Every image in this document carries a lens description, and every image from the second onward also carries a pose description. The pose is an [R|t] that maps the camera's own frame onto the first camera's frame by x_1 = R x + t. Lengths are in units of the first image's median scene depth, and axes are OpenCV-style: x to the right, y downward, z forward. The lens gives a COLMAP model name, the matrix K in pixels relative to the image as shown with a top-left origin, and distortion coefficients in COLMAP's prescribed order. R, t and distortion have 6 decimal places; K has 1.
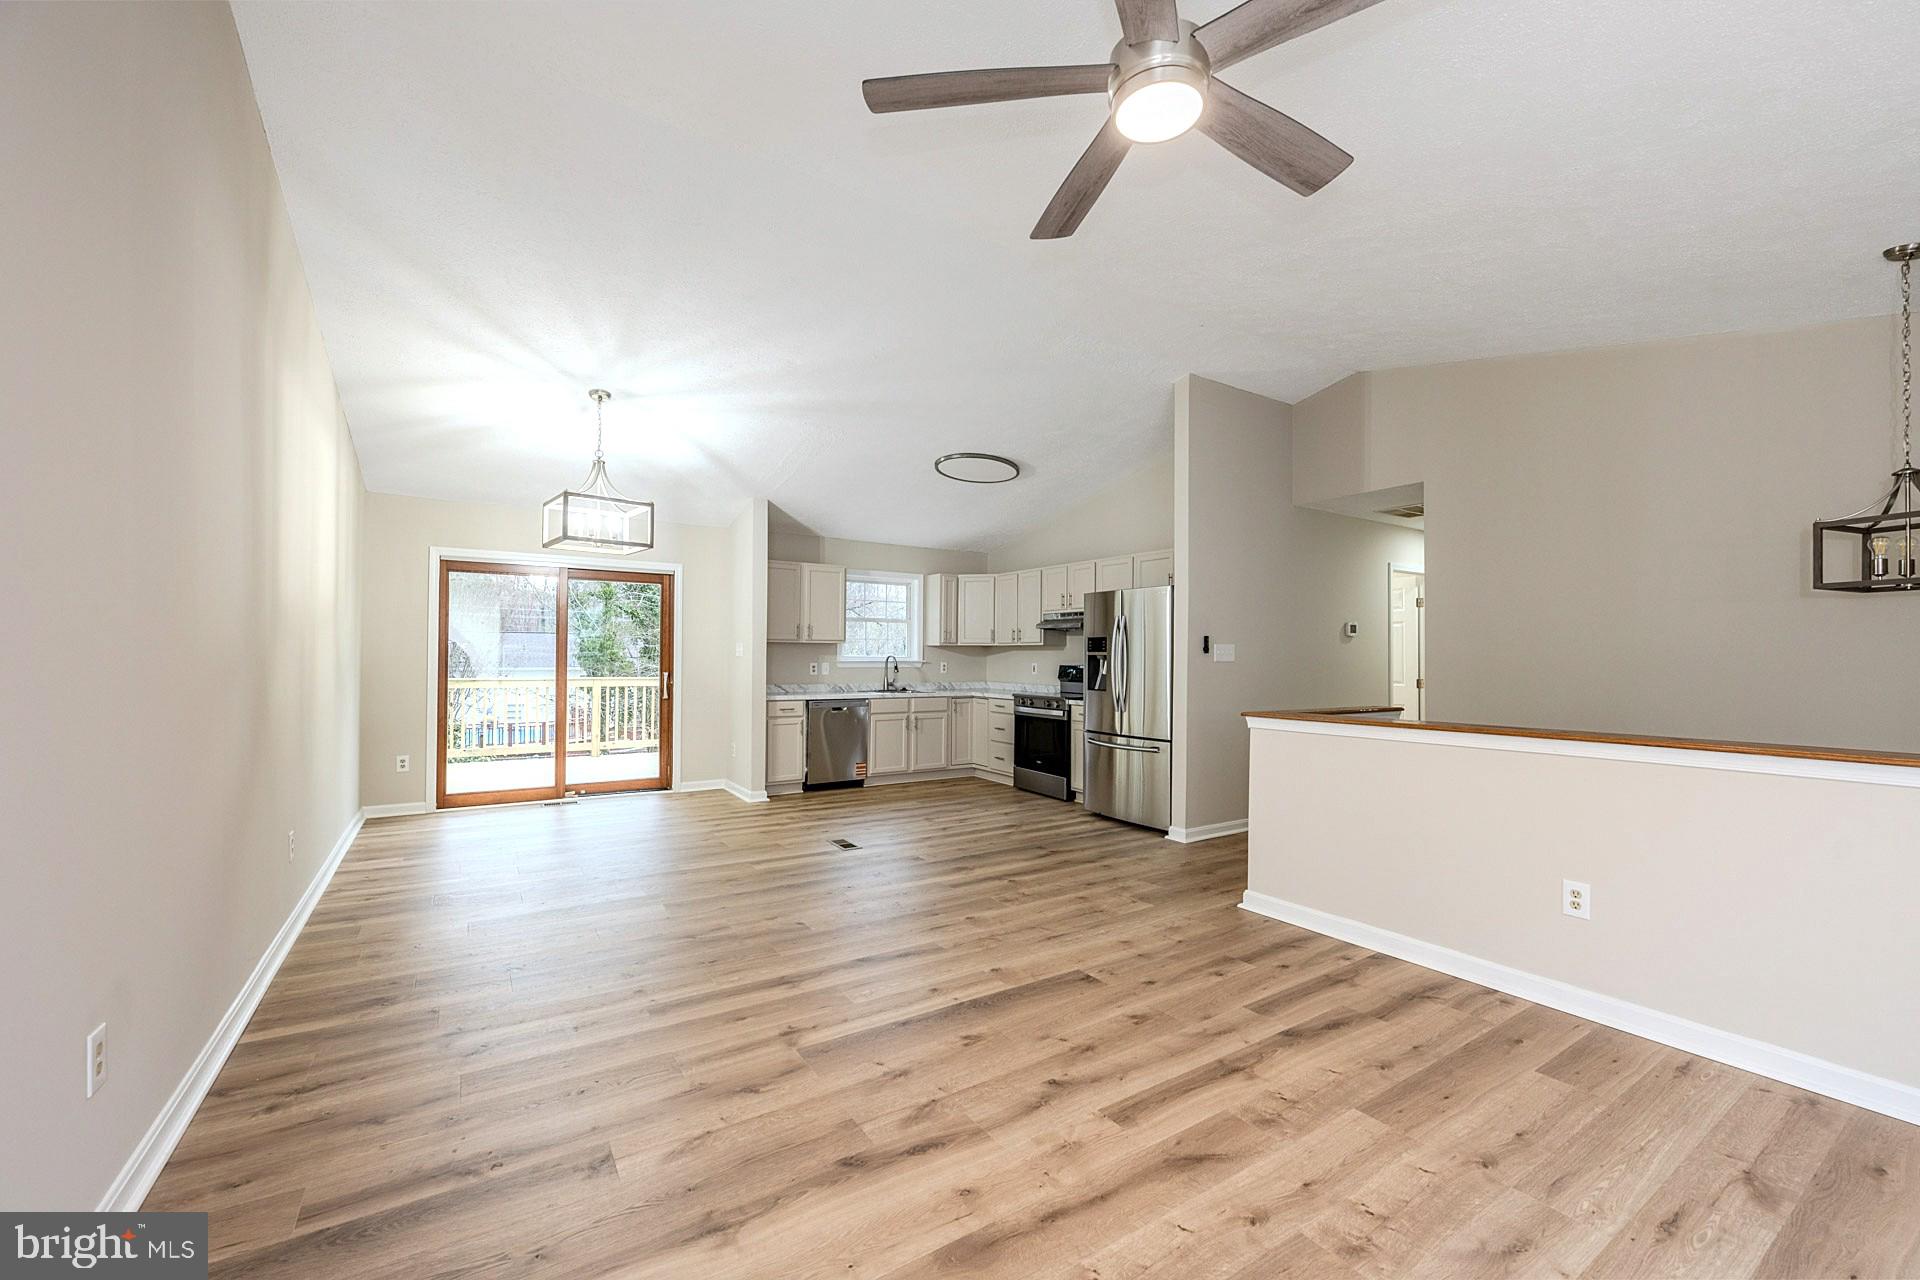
lens RADIAL K [[755.8, 0, 956.2], [0, 755.8, 645.0], [0, 0, 1]] dist [0.001663, -0.000062]
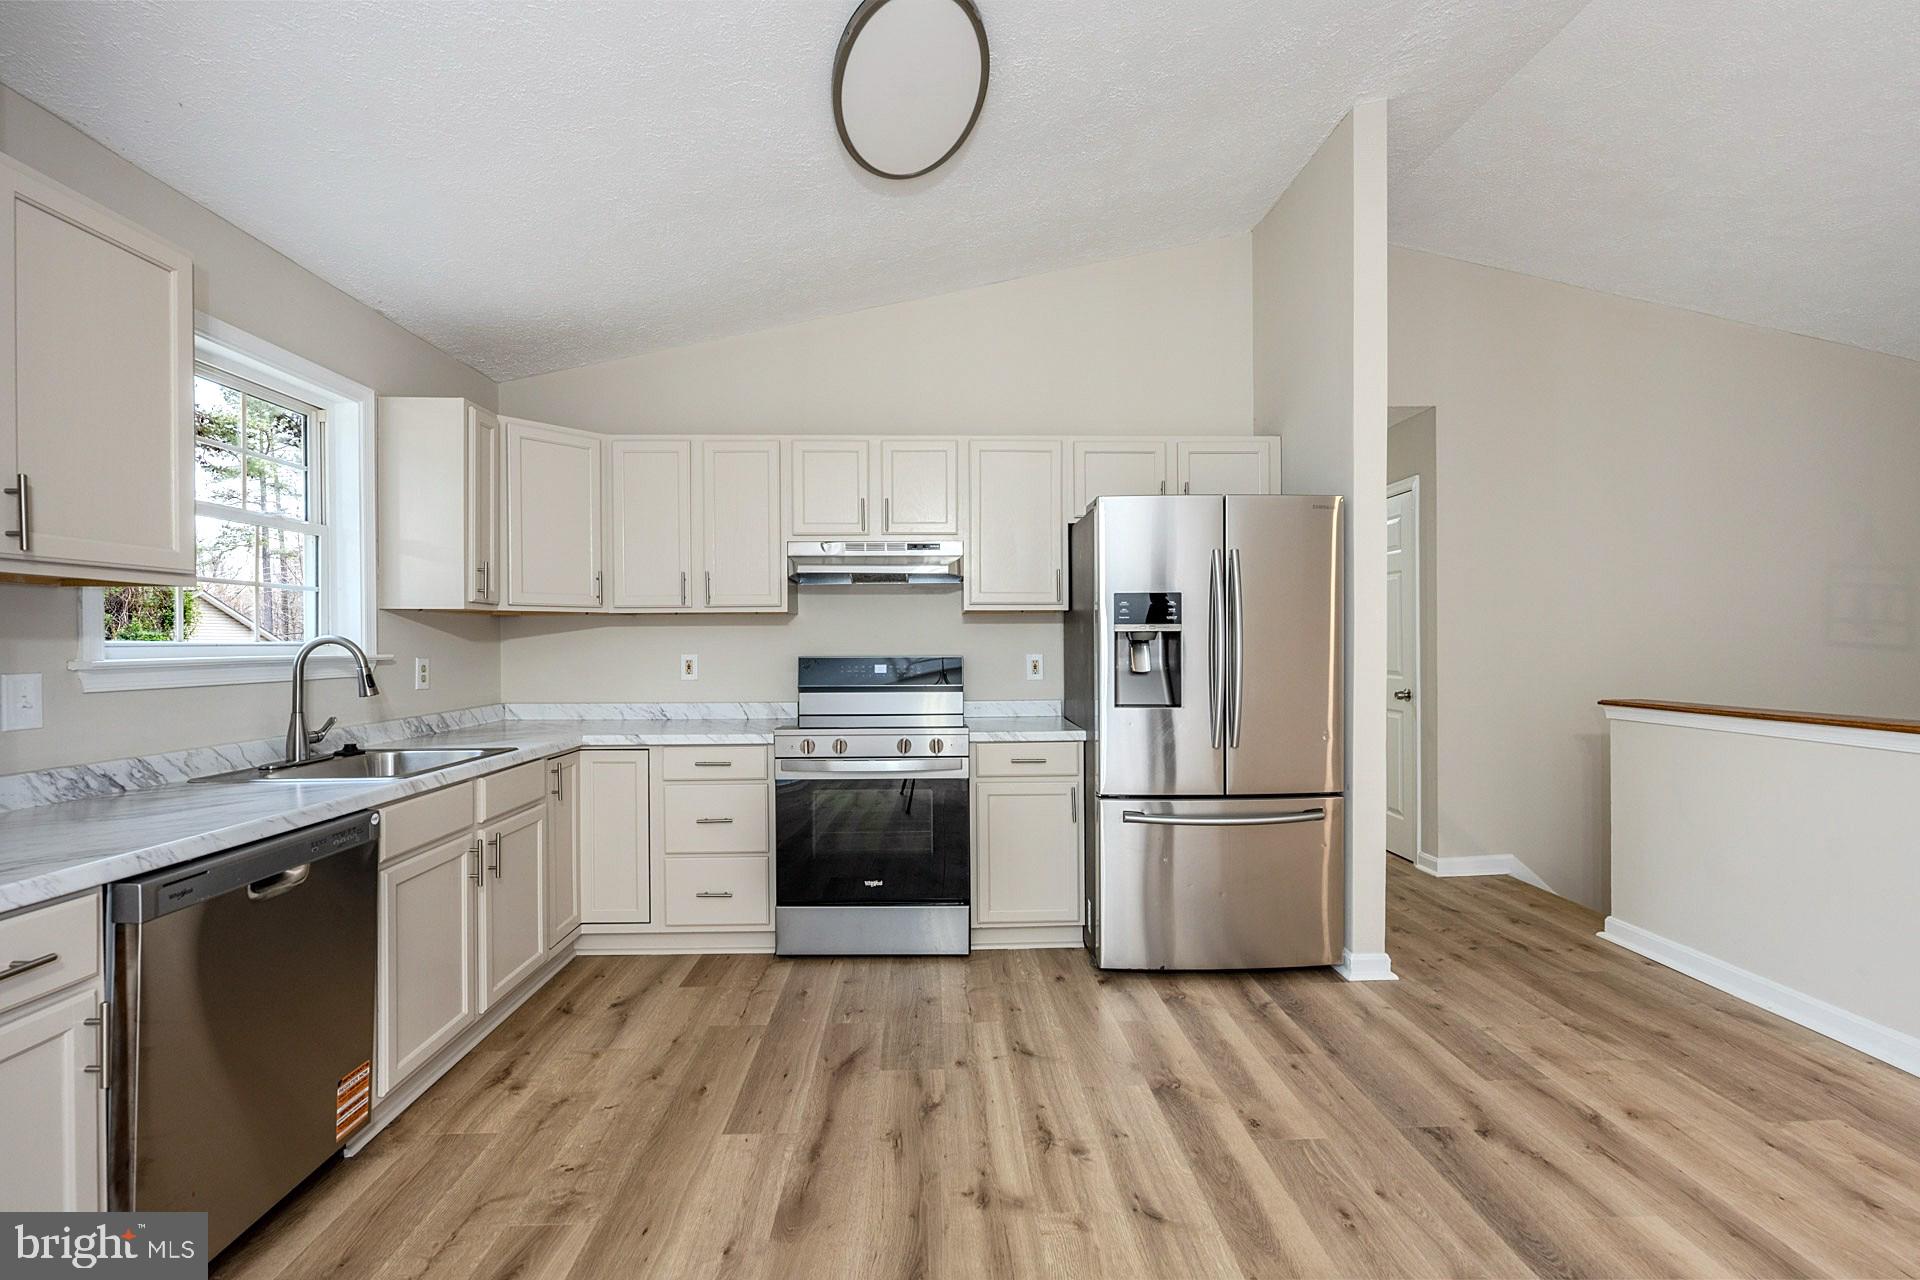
lens RADIAL K [[801.6, 0, 946.0], [0, 801.6, 671.1], [0, 0, 1]] dist [-0.016178, 0.000343]
pose [[0.531192, -0.042184, 0.846200, -0.234338], [-0.000530, 0.998743, 0.050122, 0.011397], [-0.847251, -0.027073, 0.530502, 0.686437]]
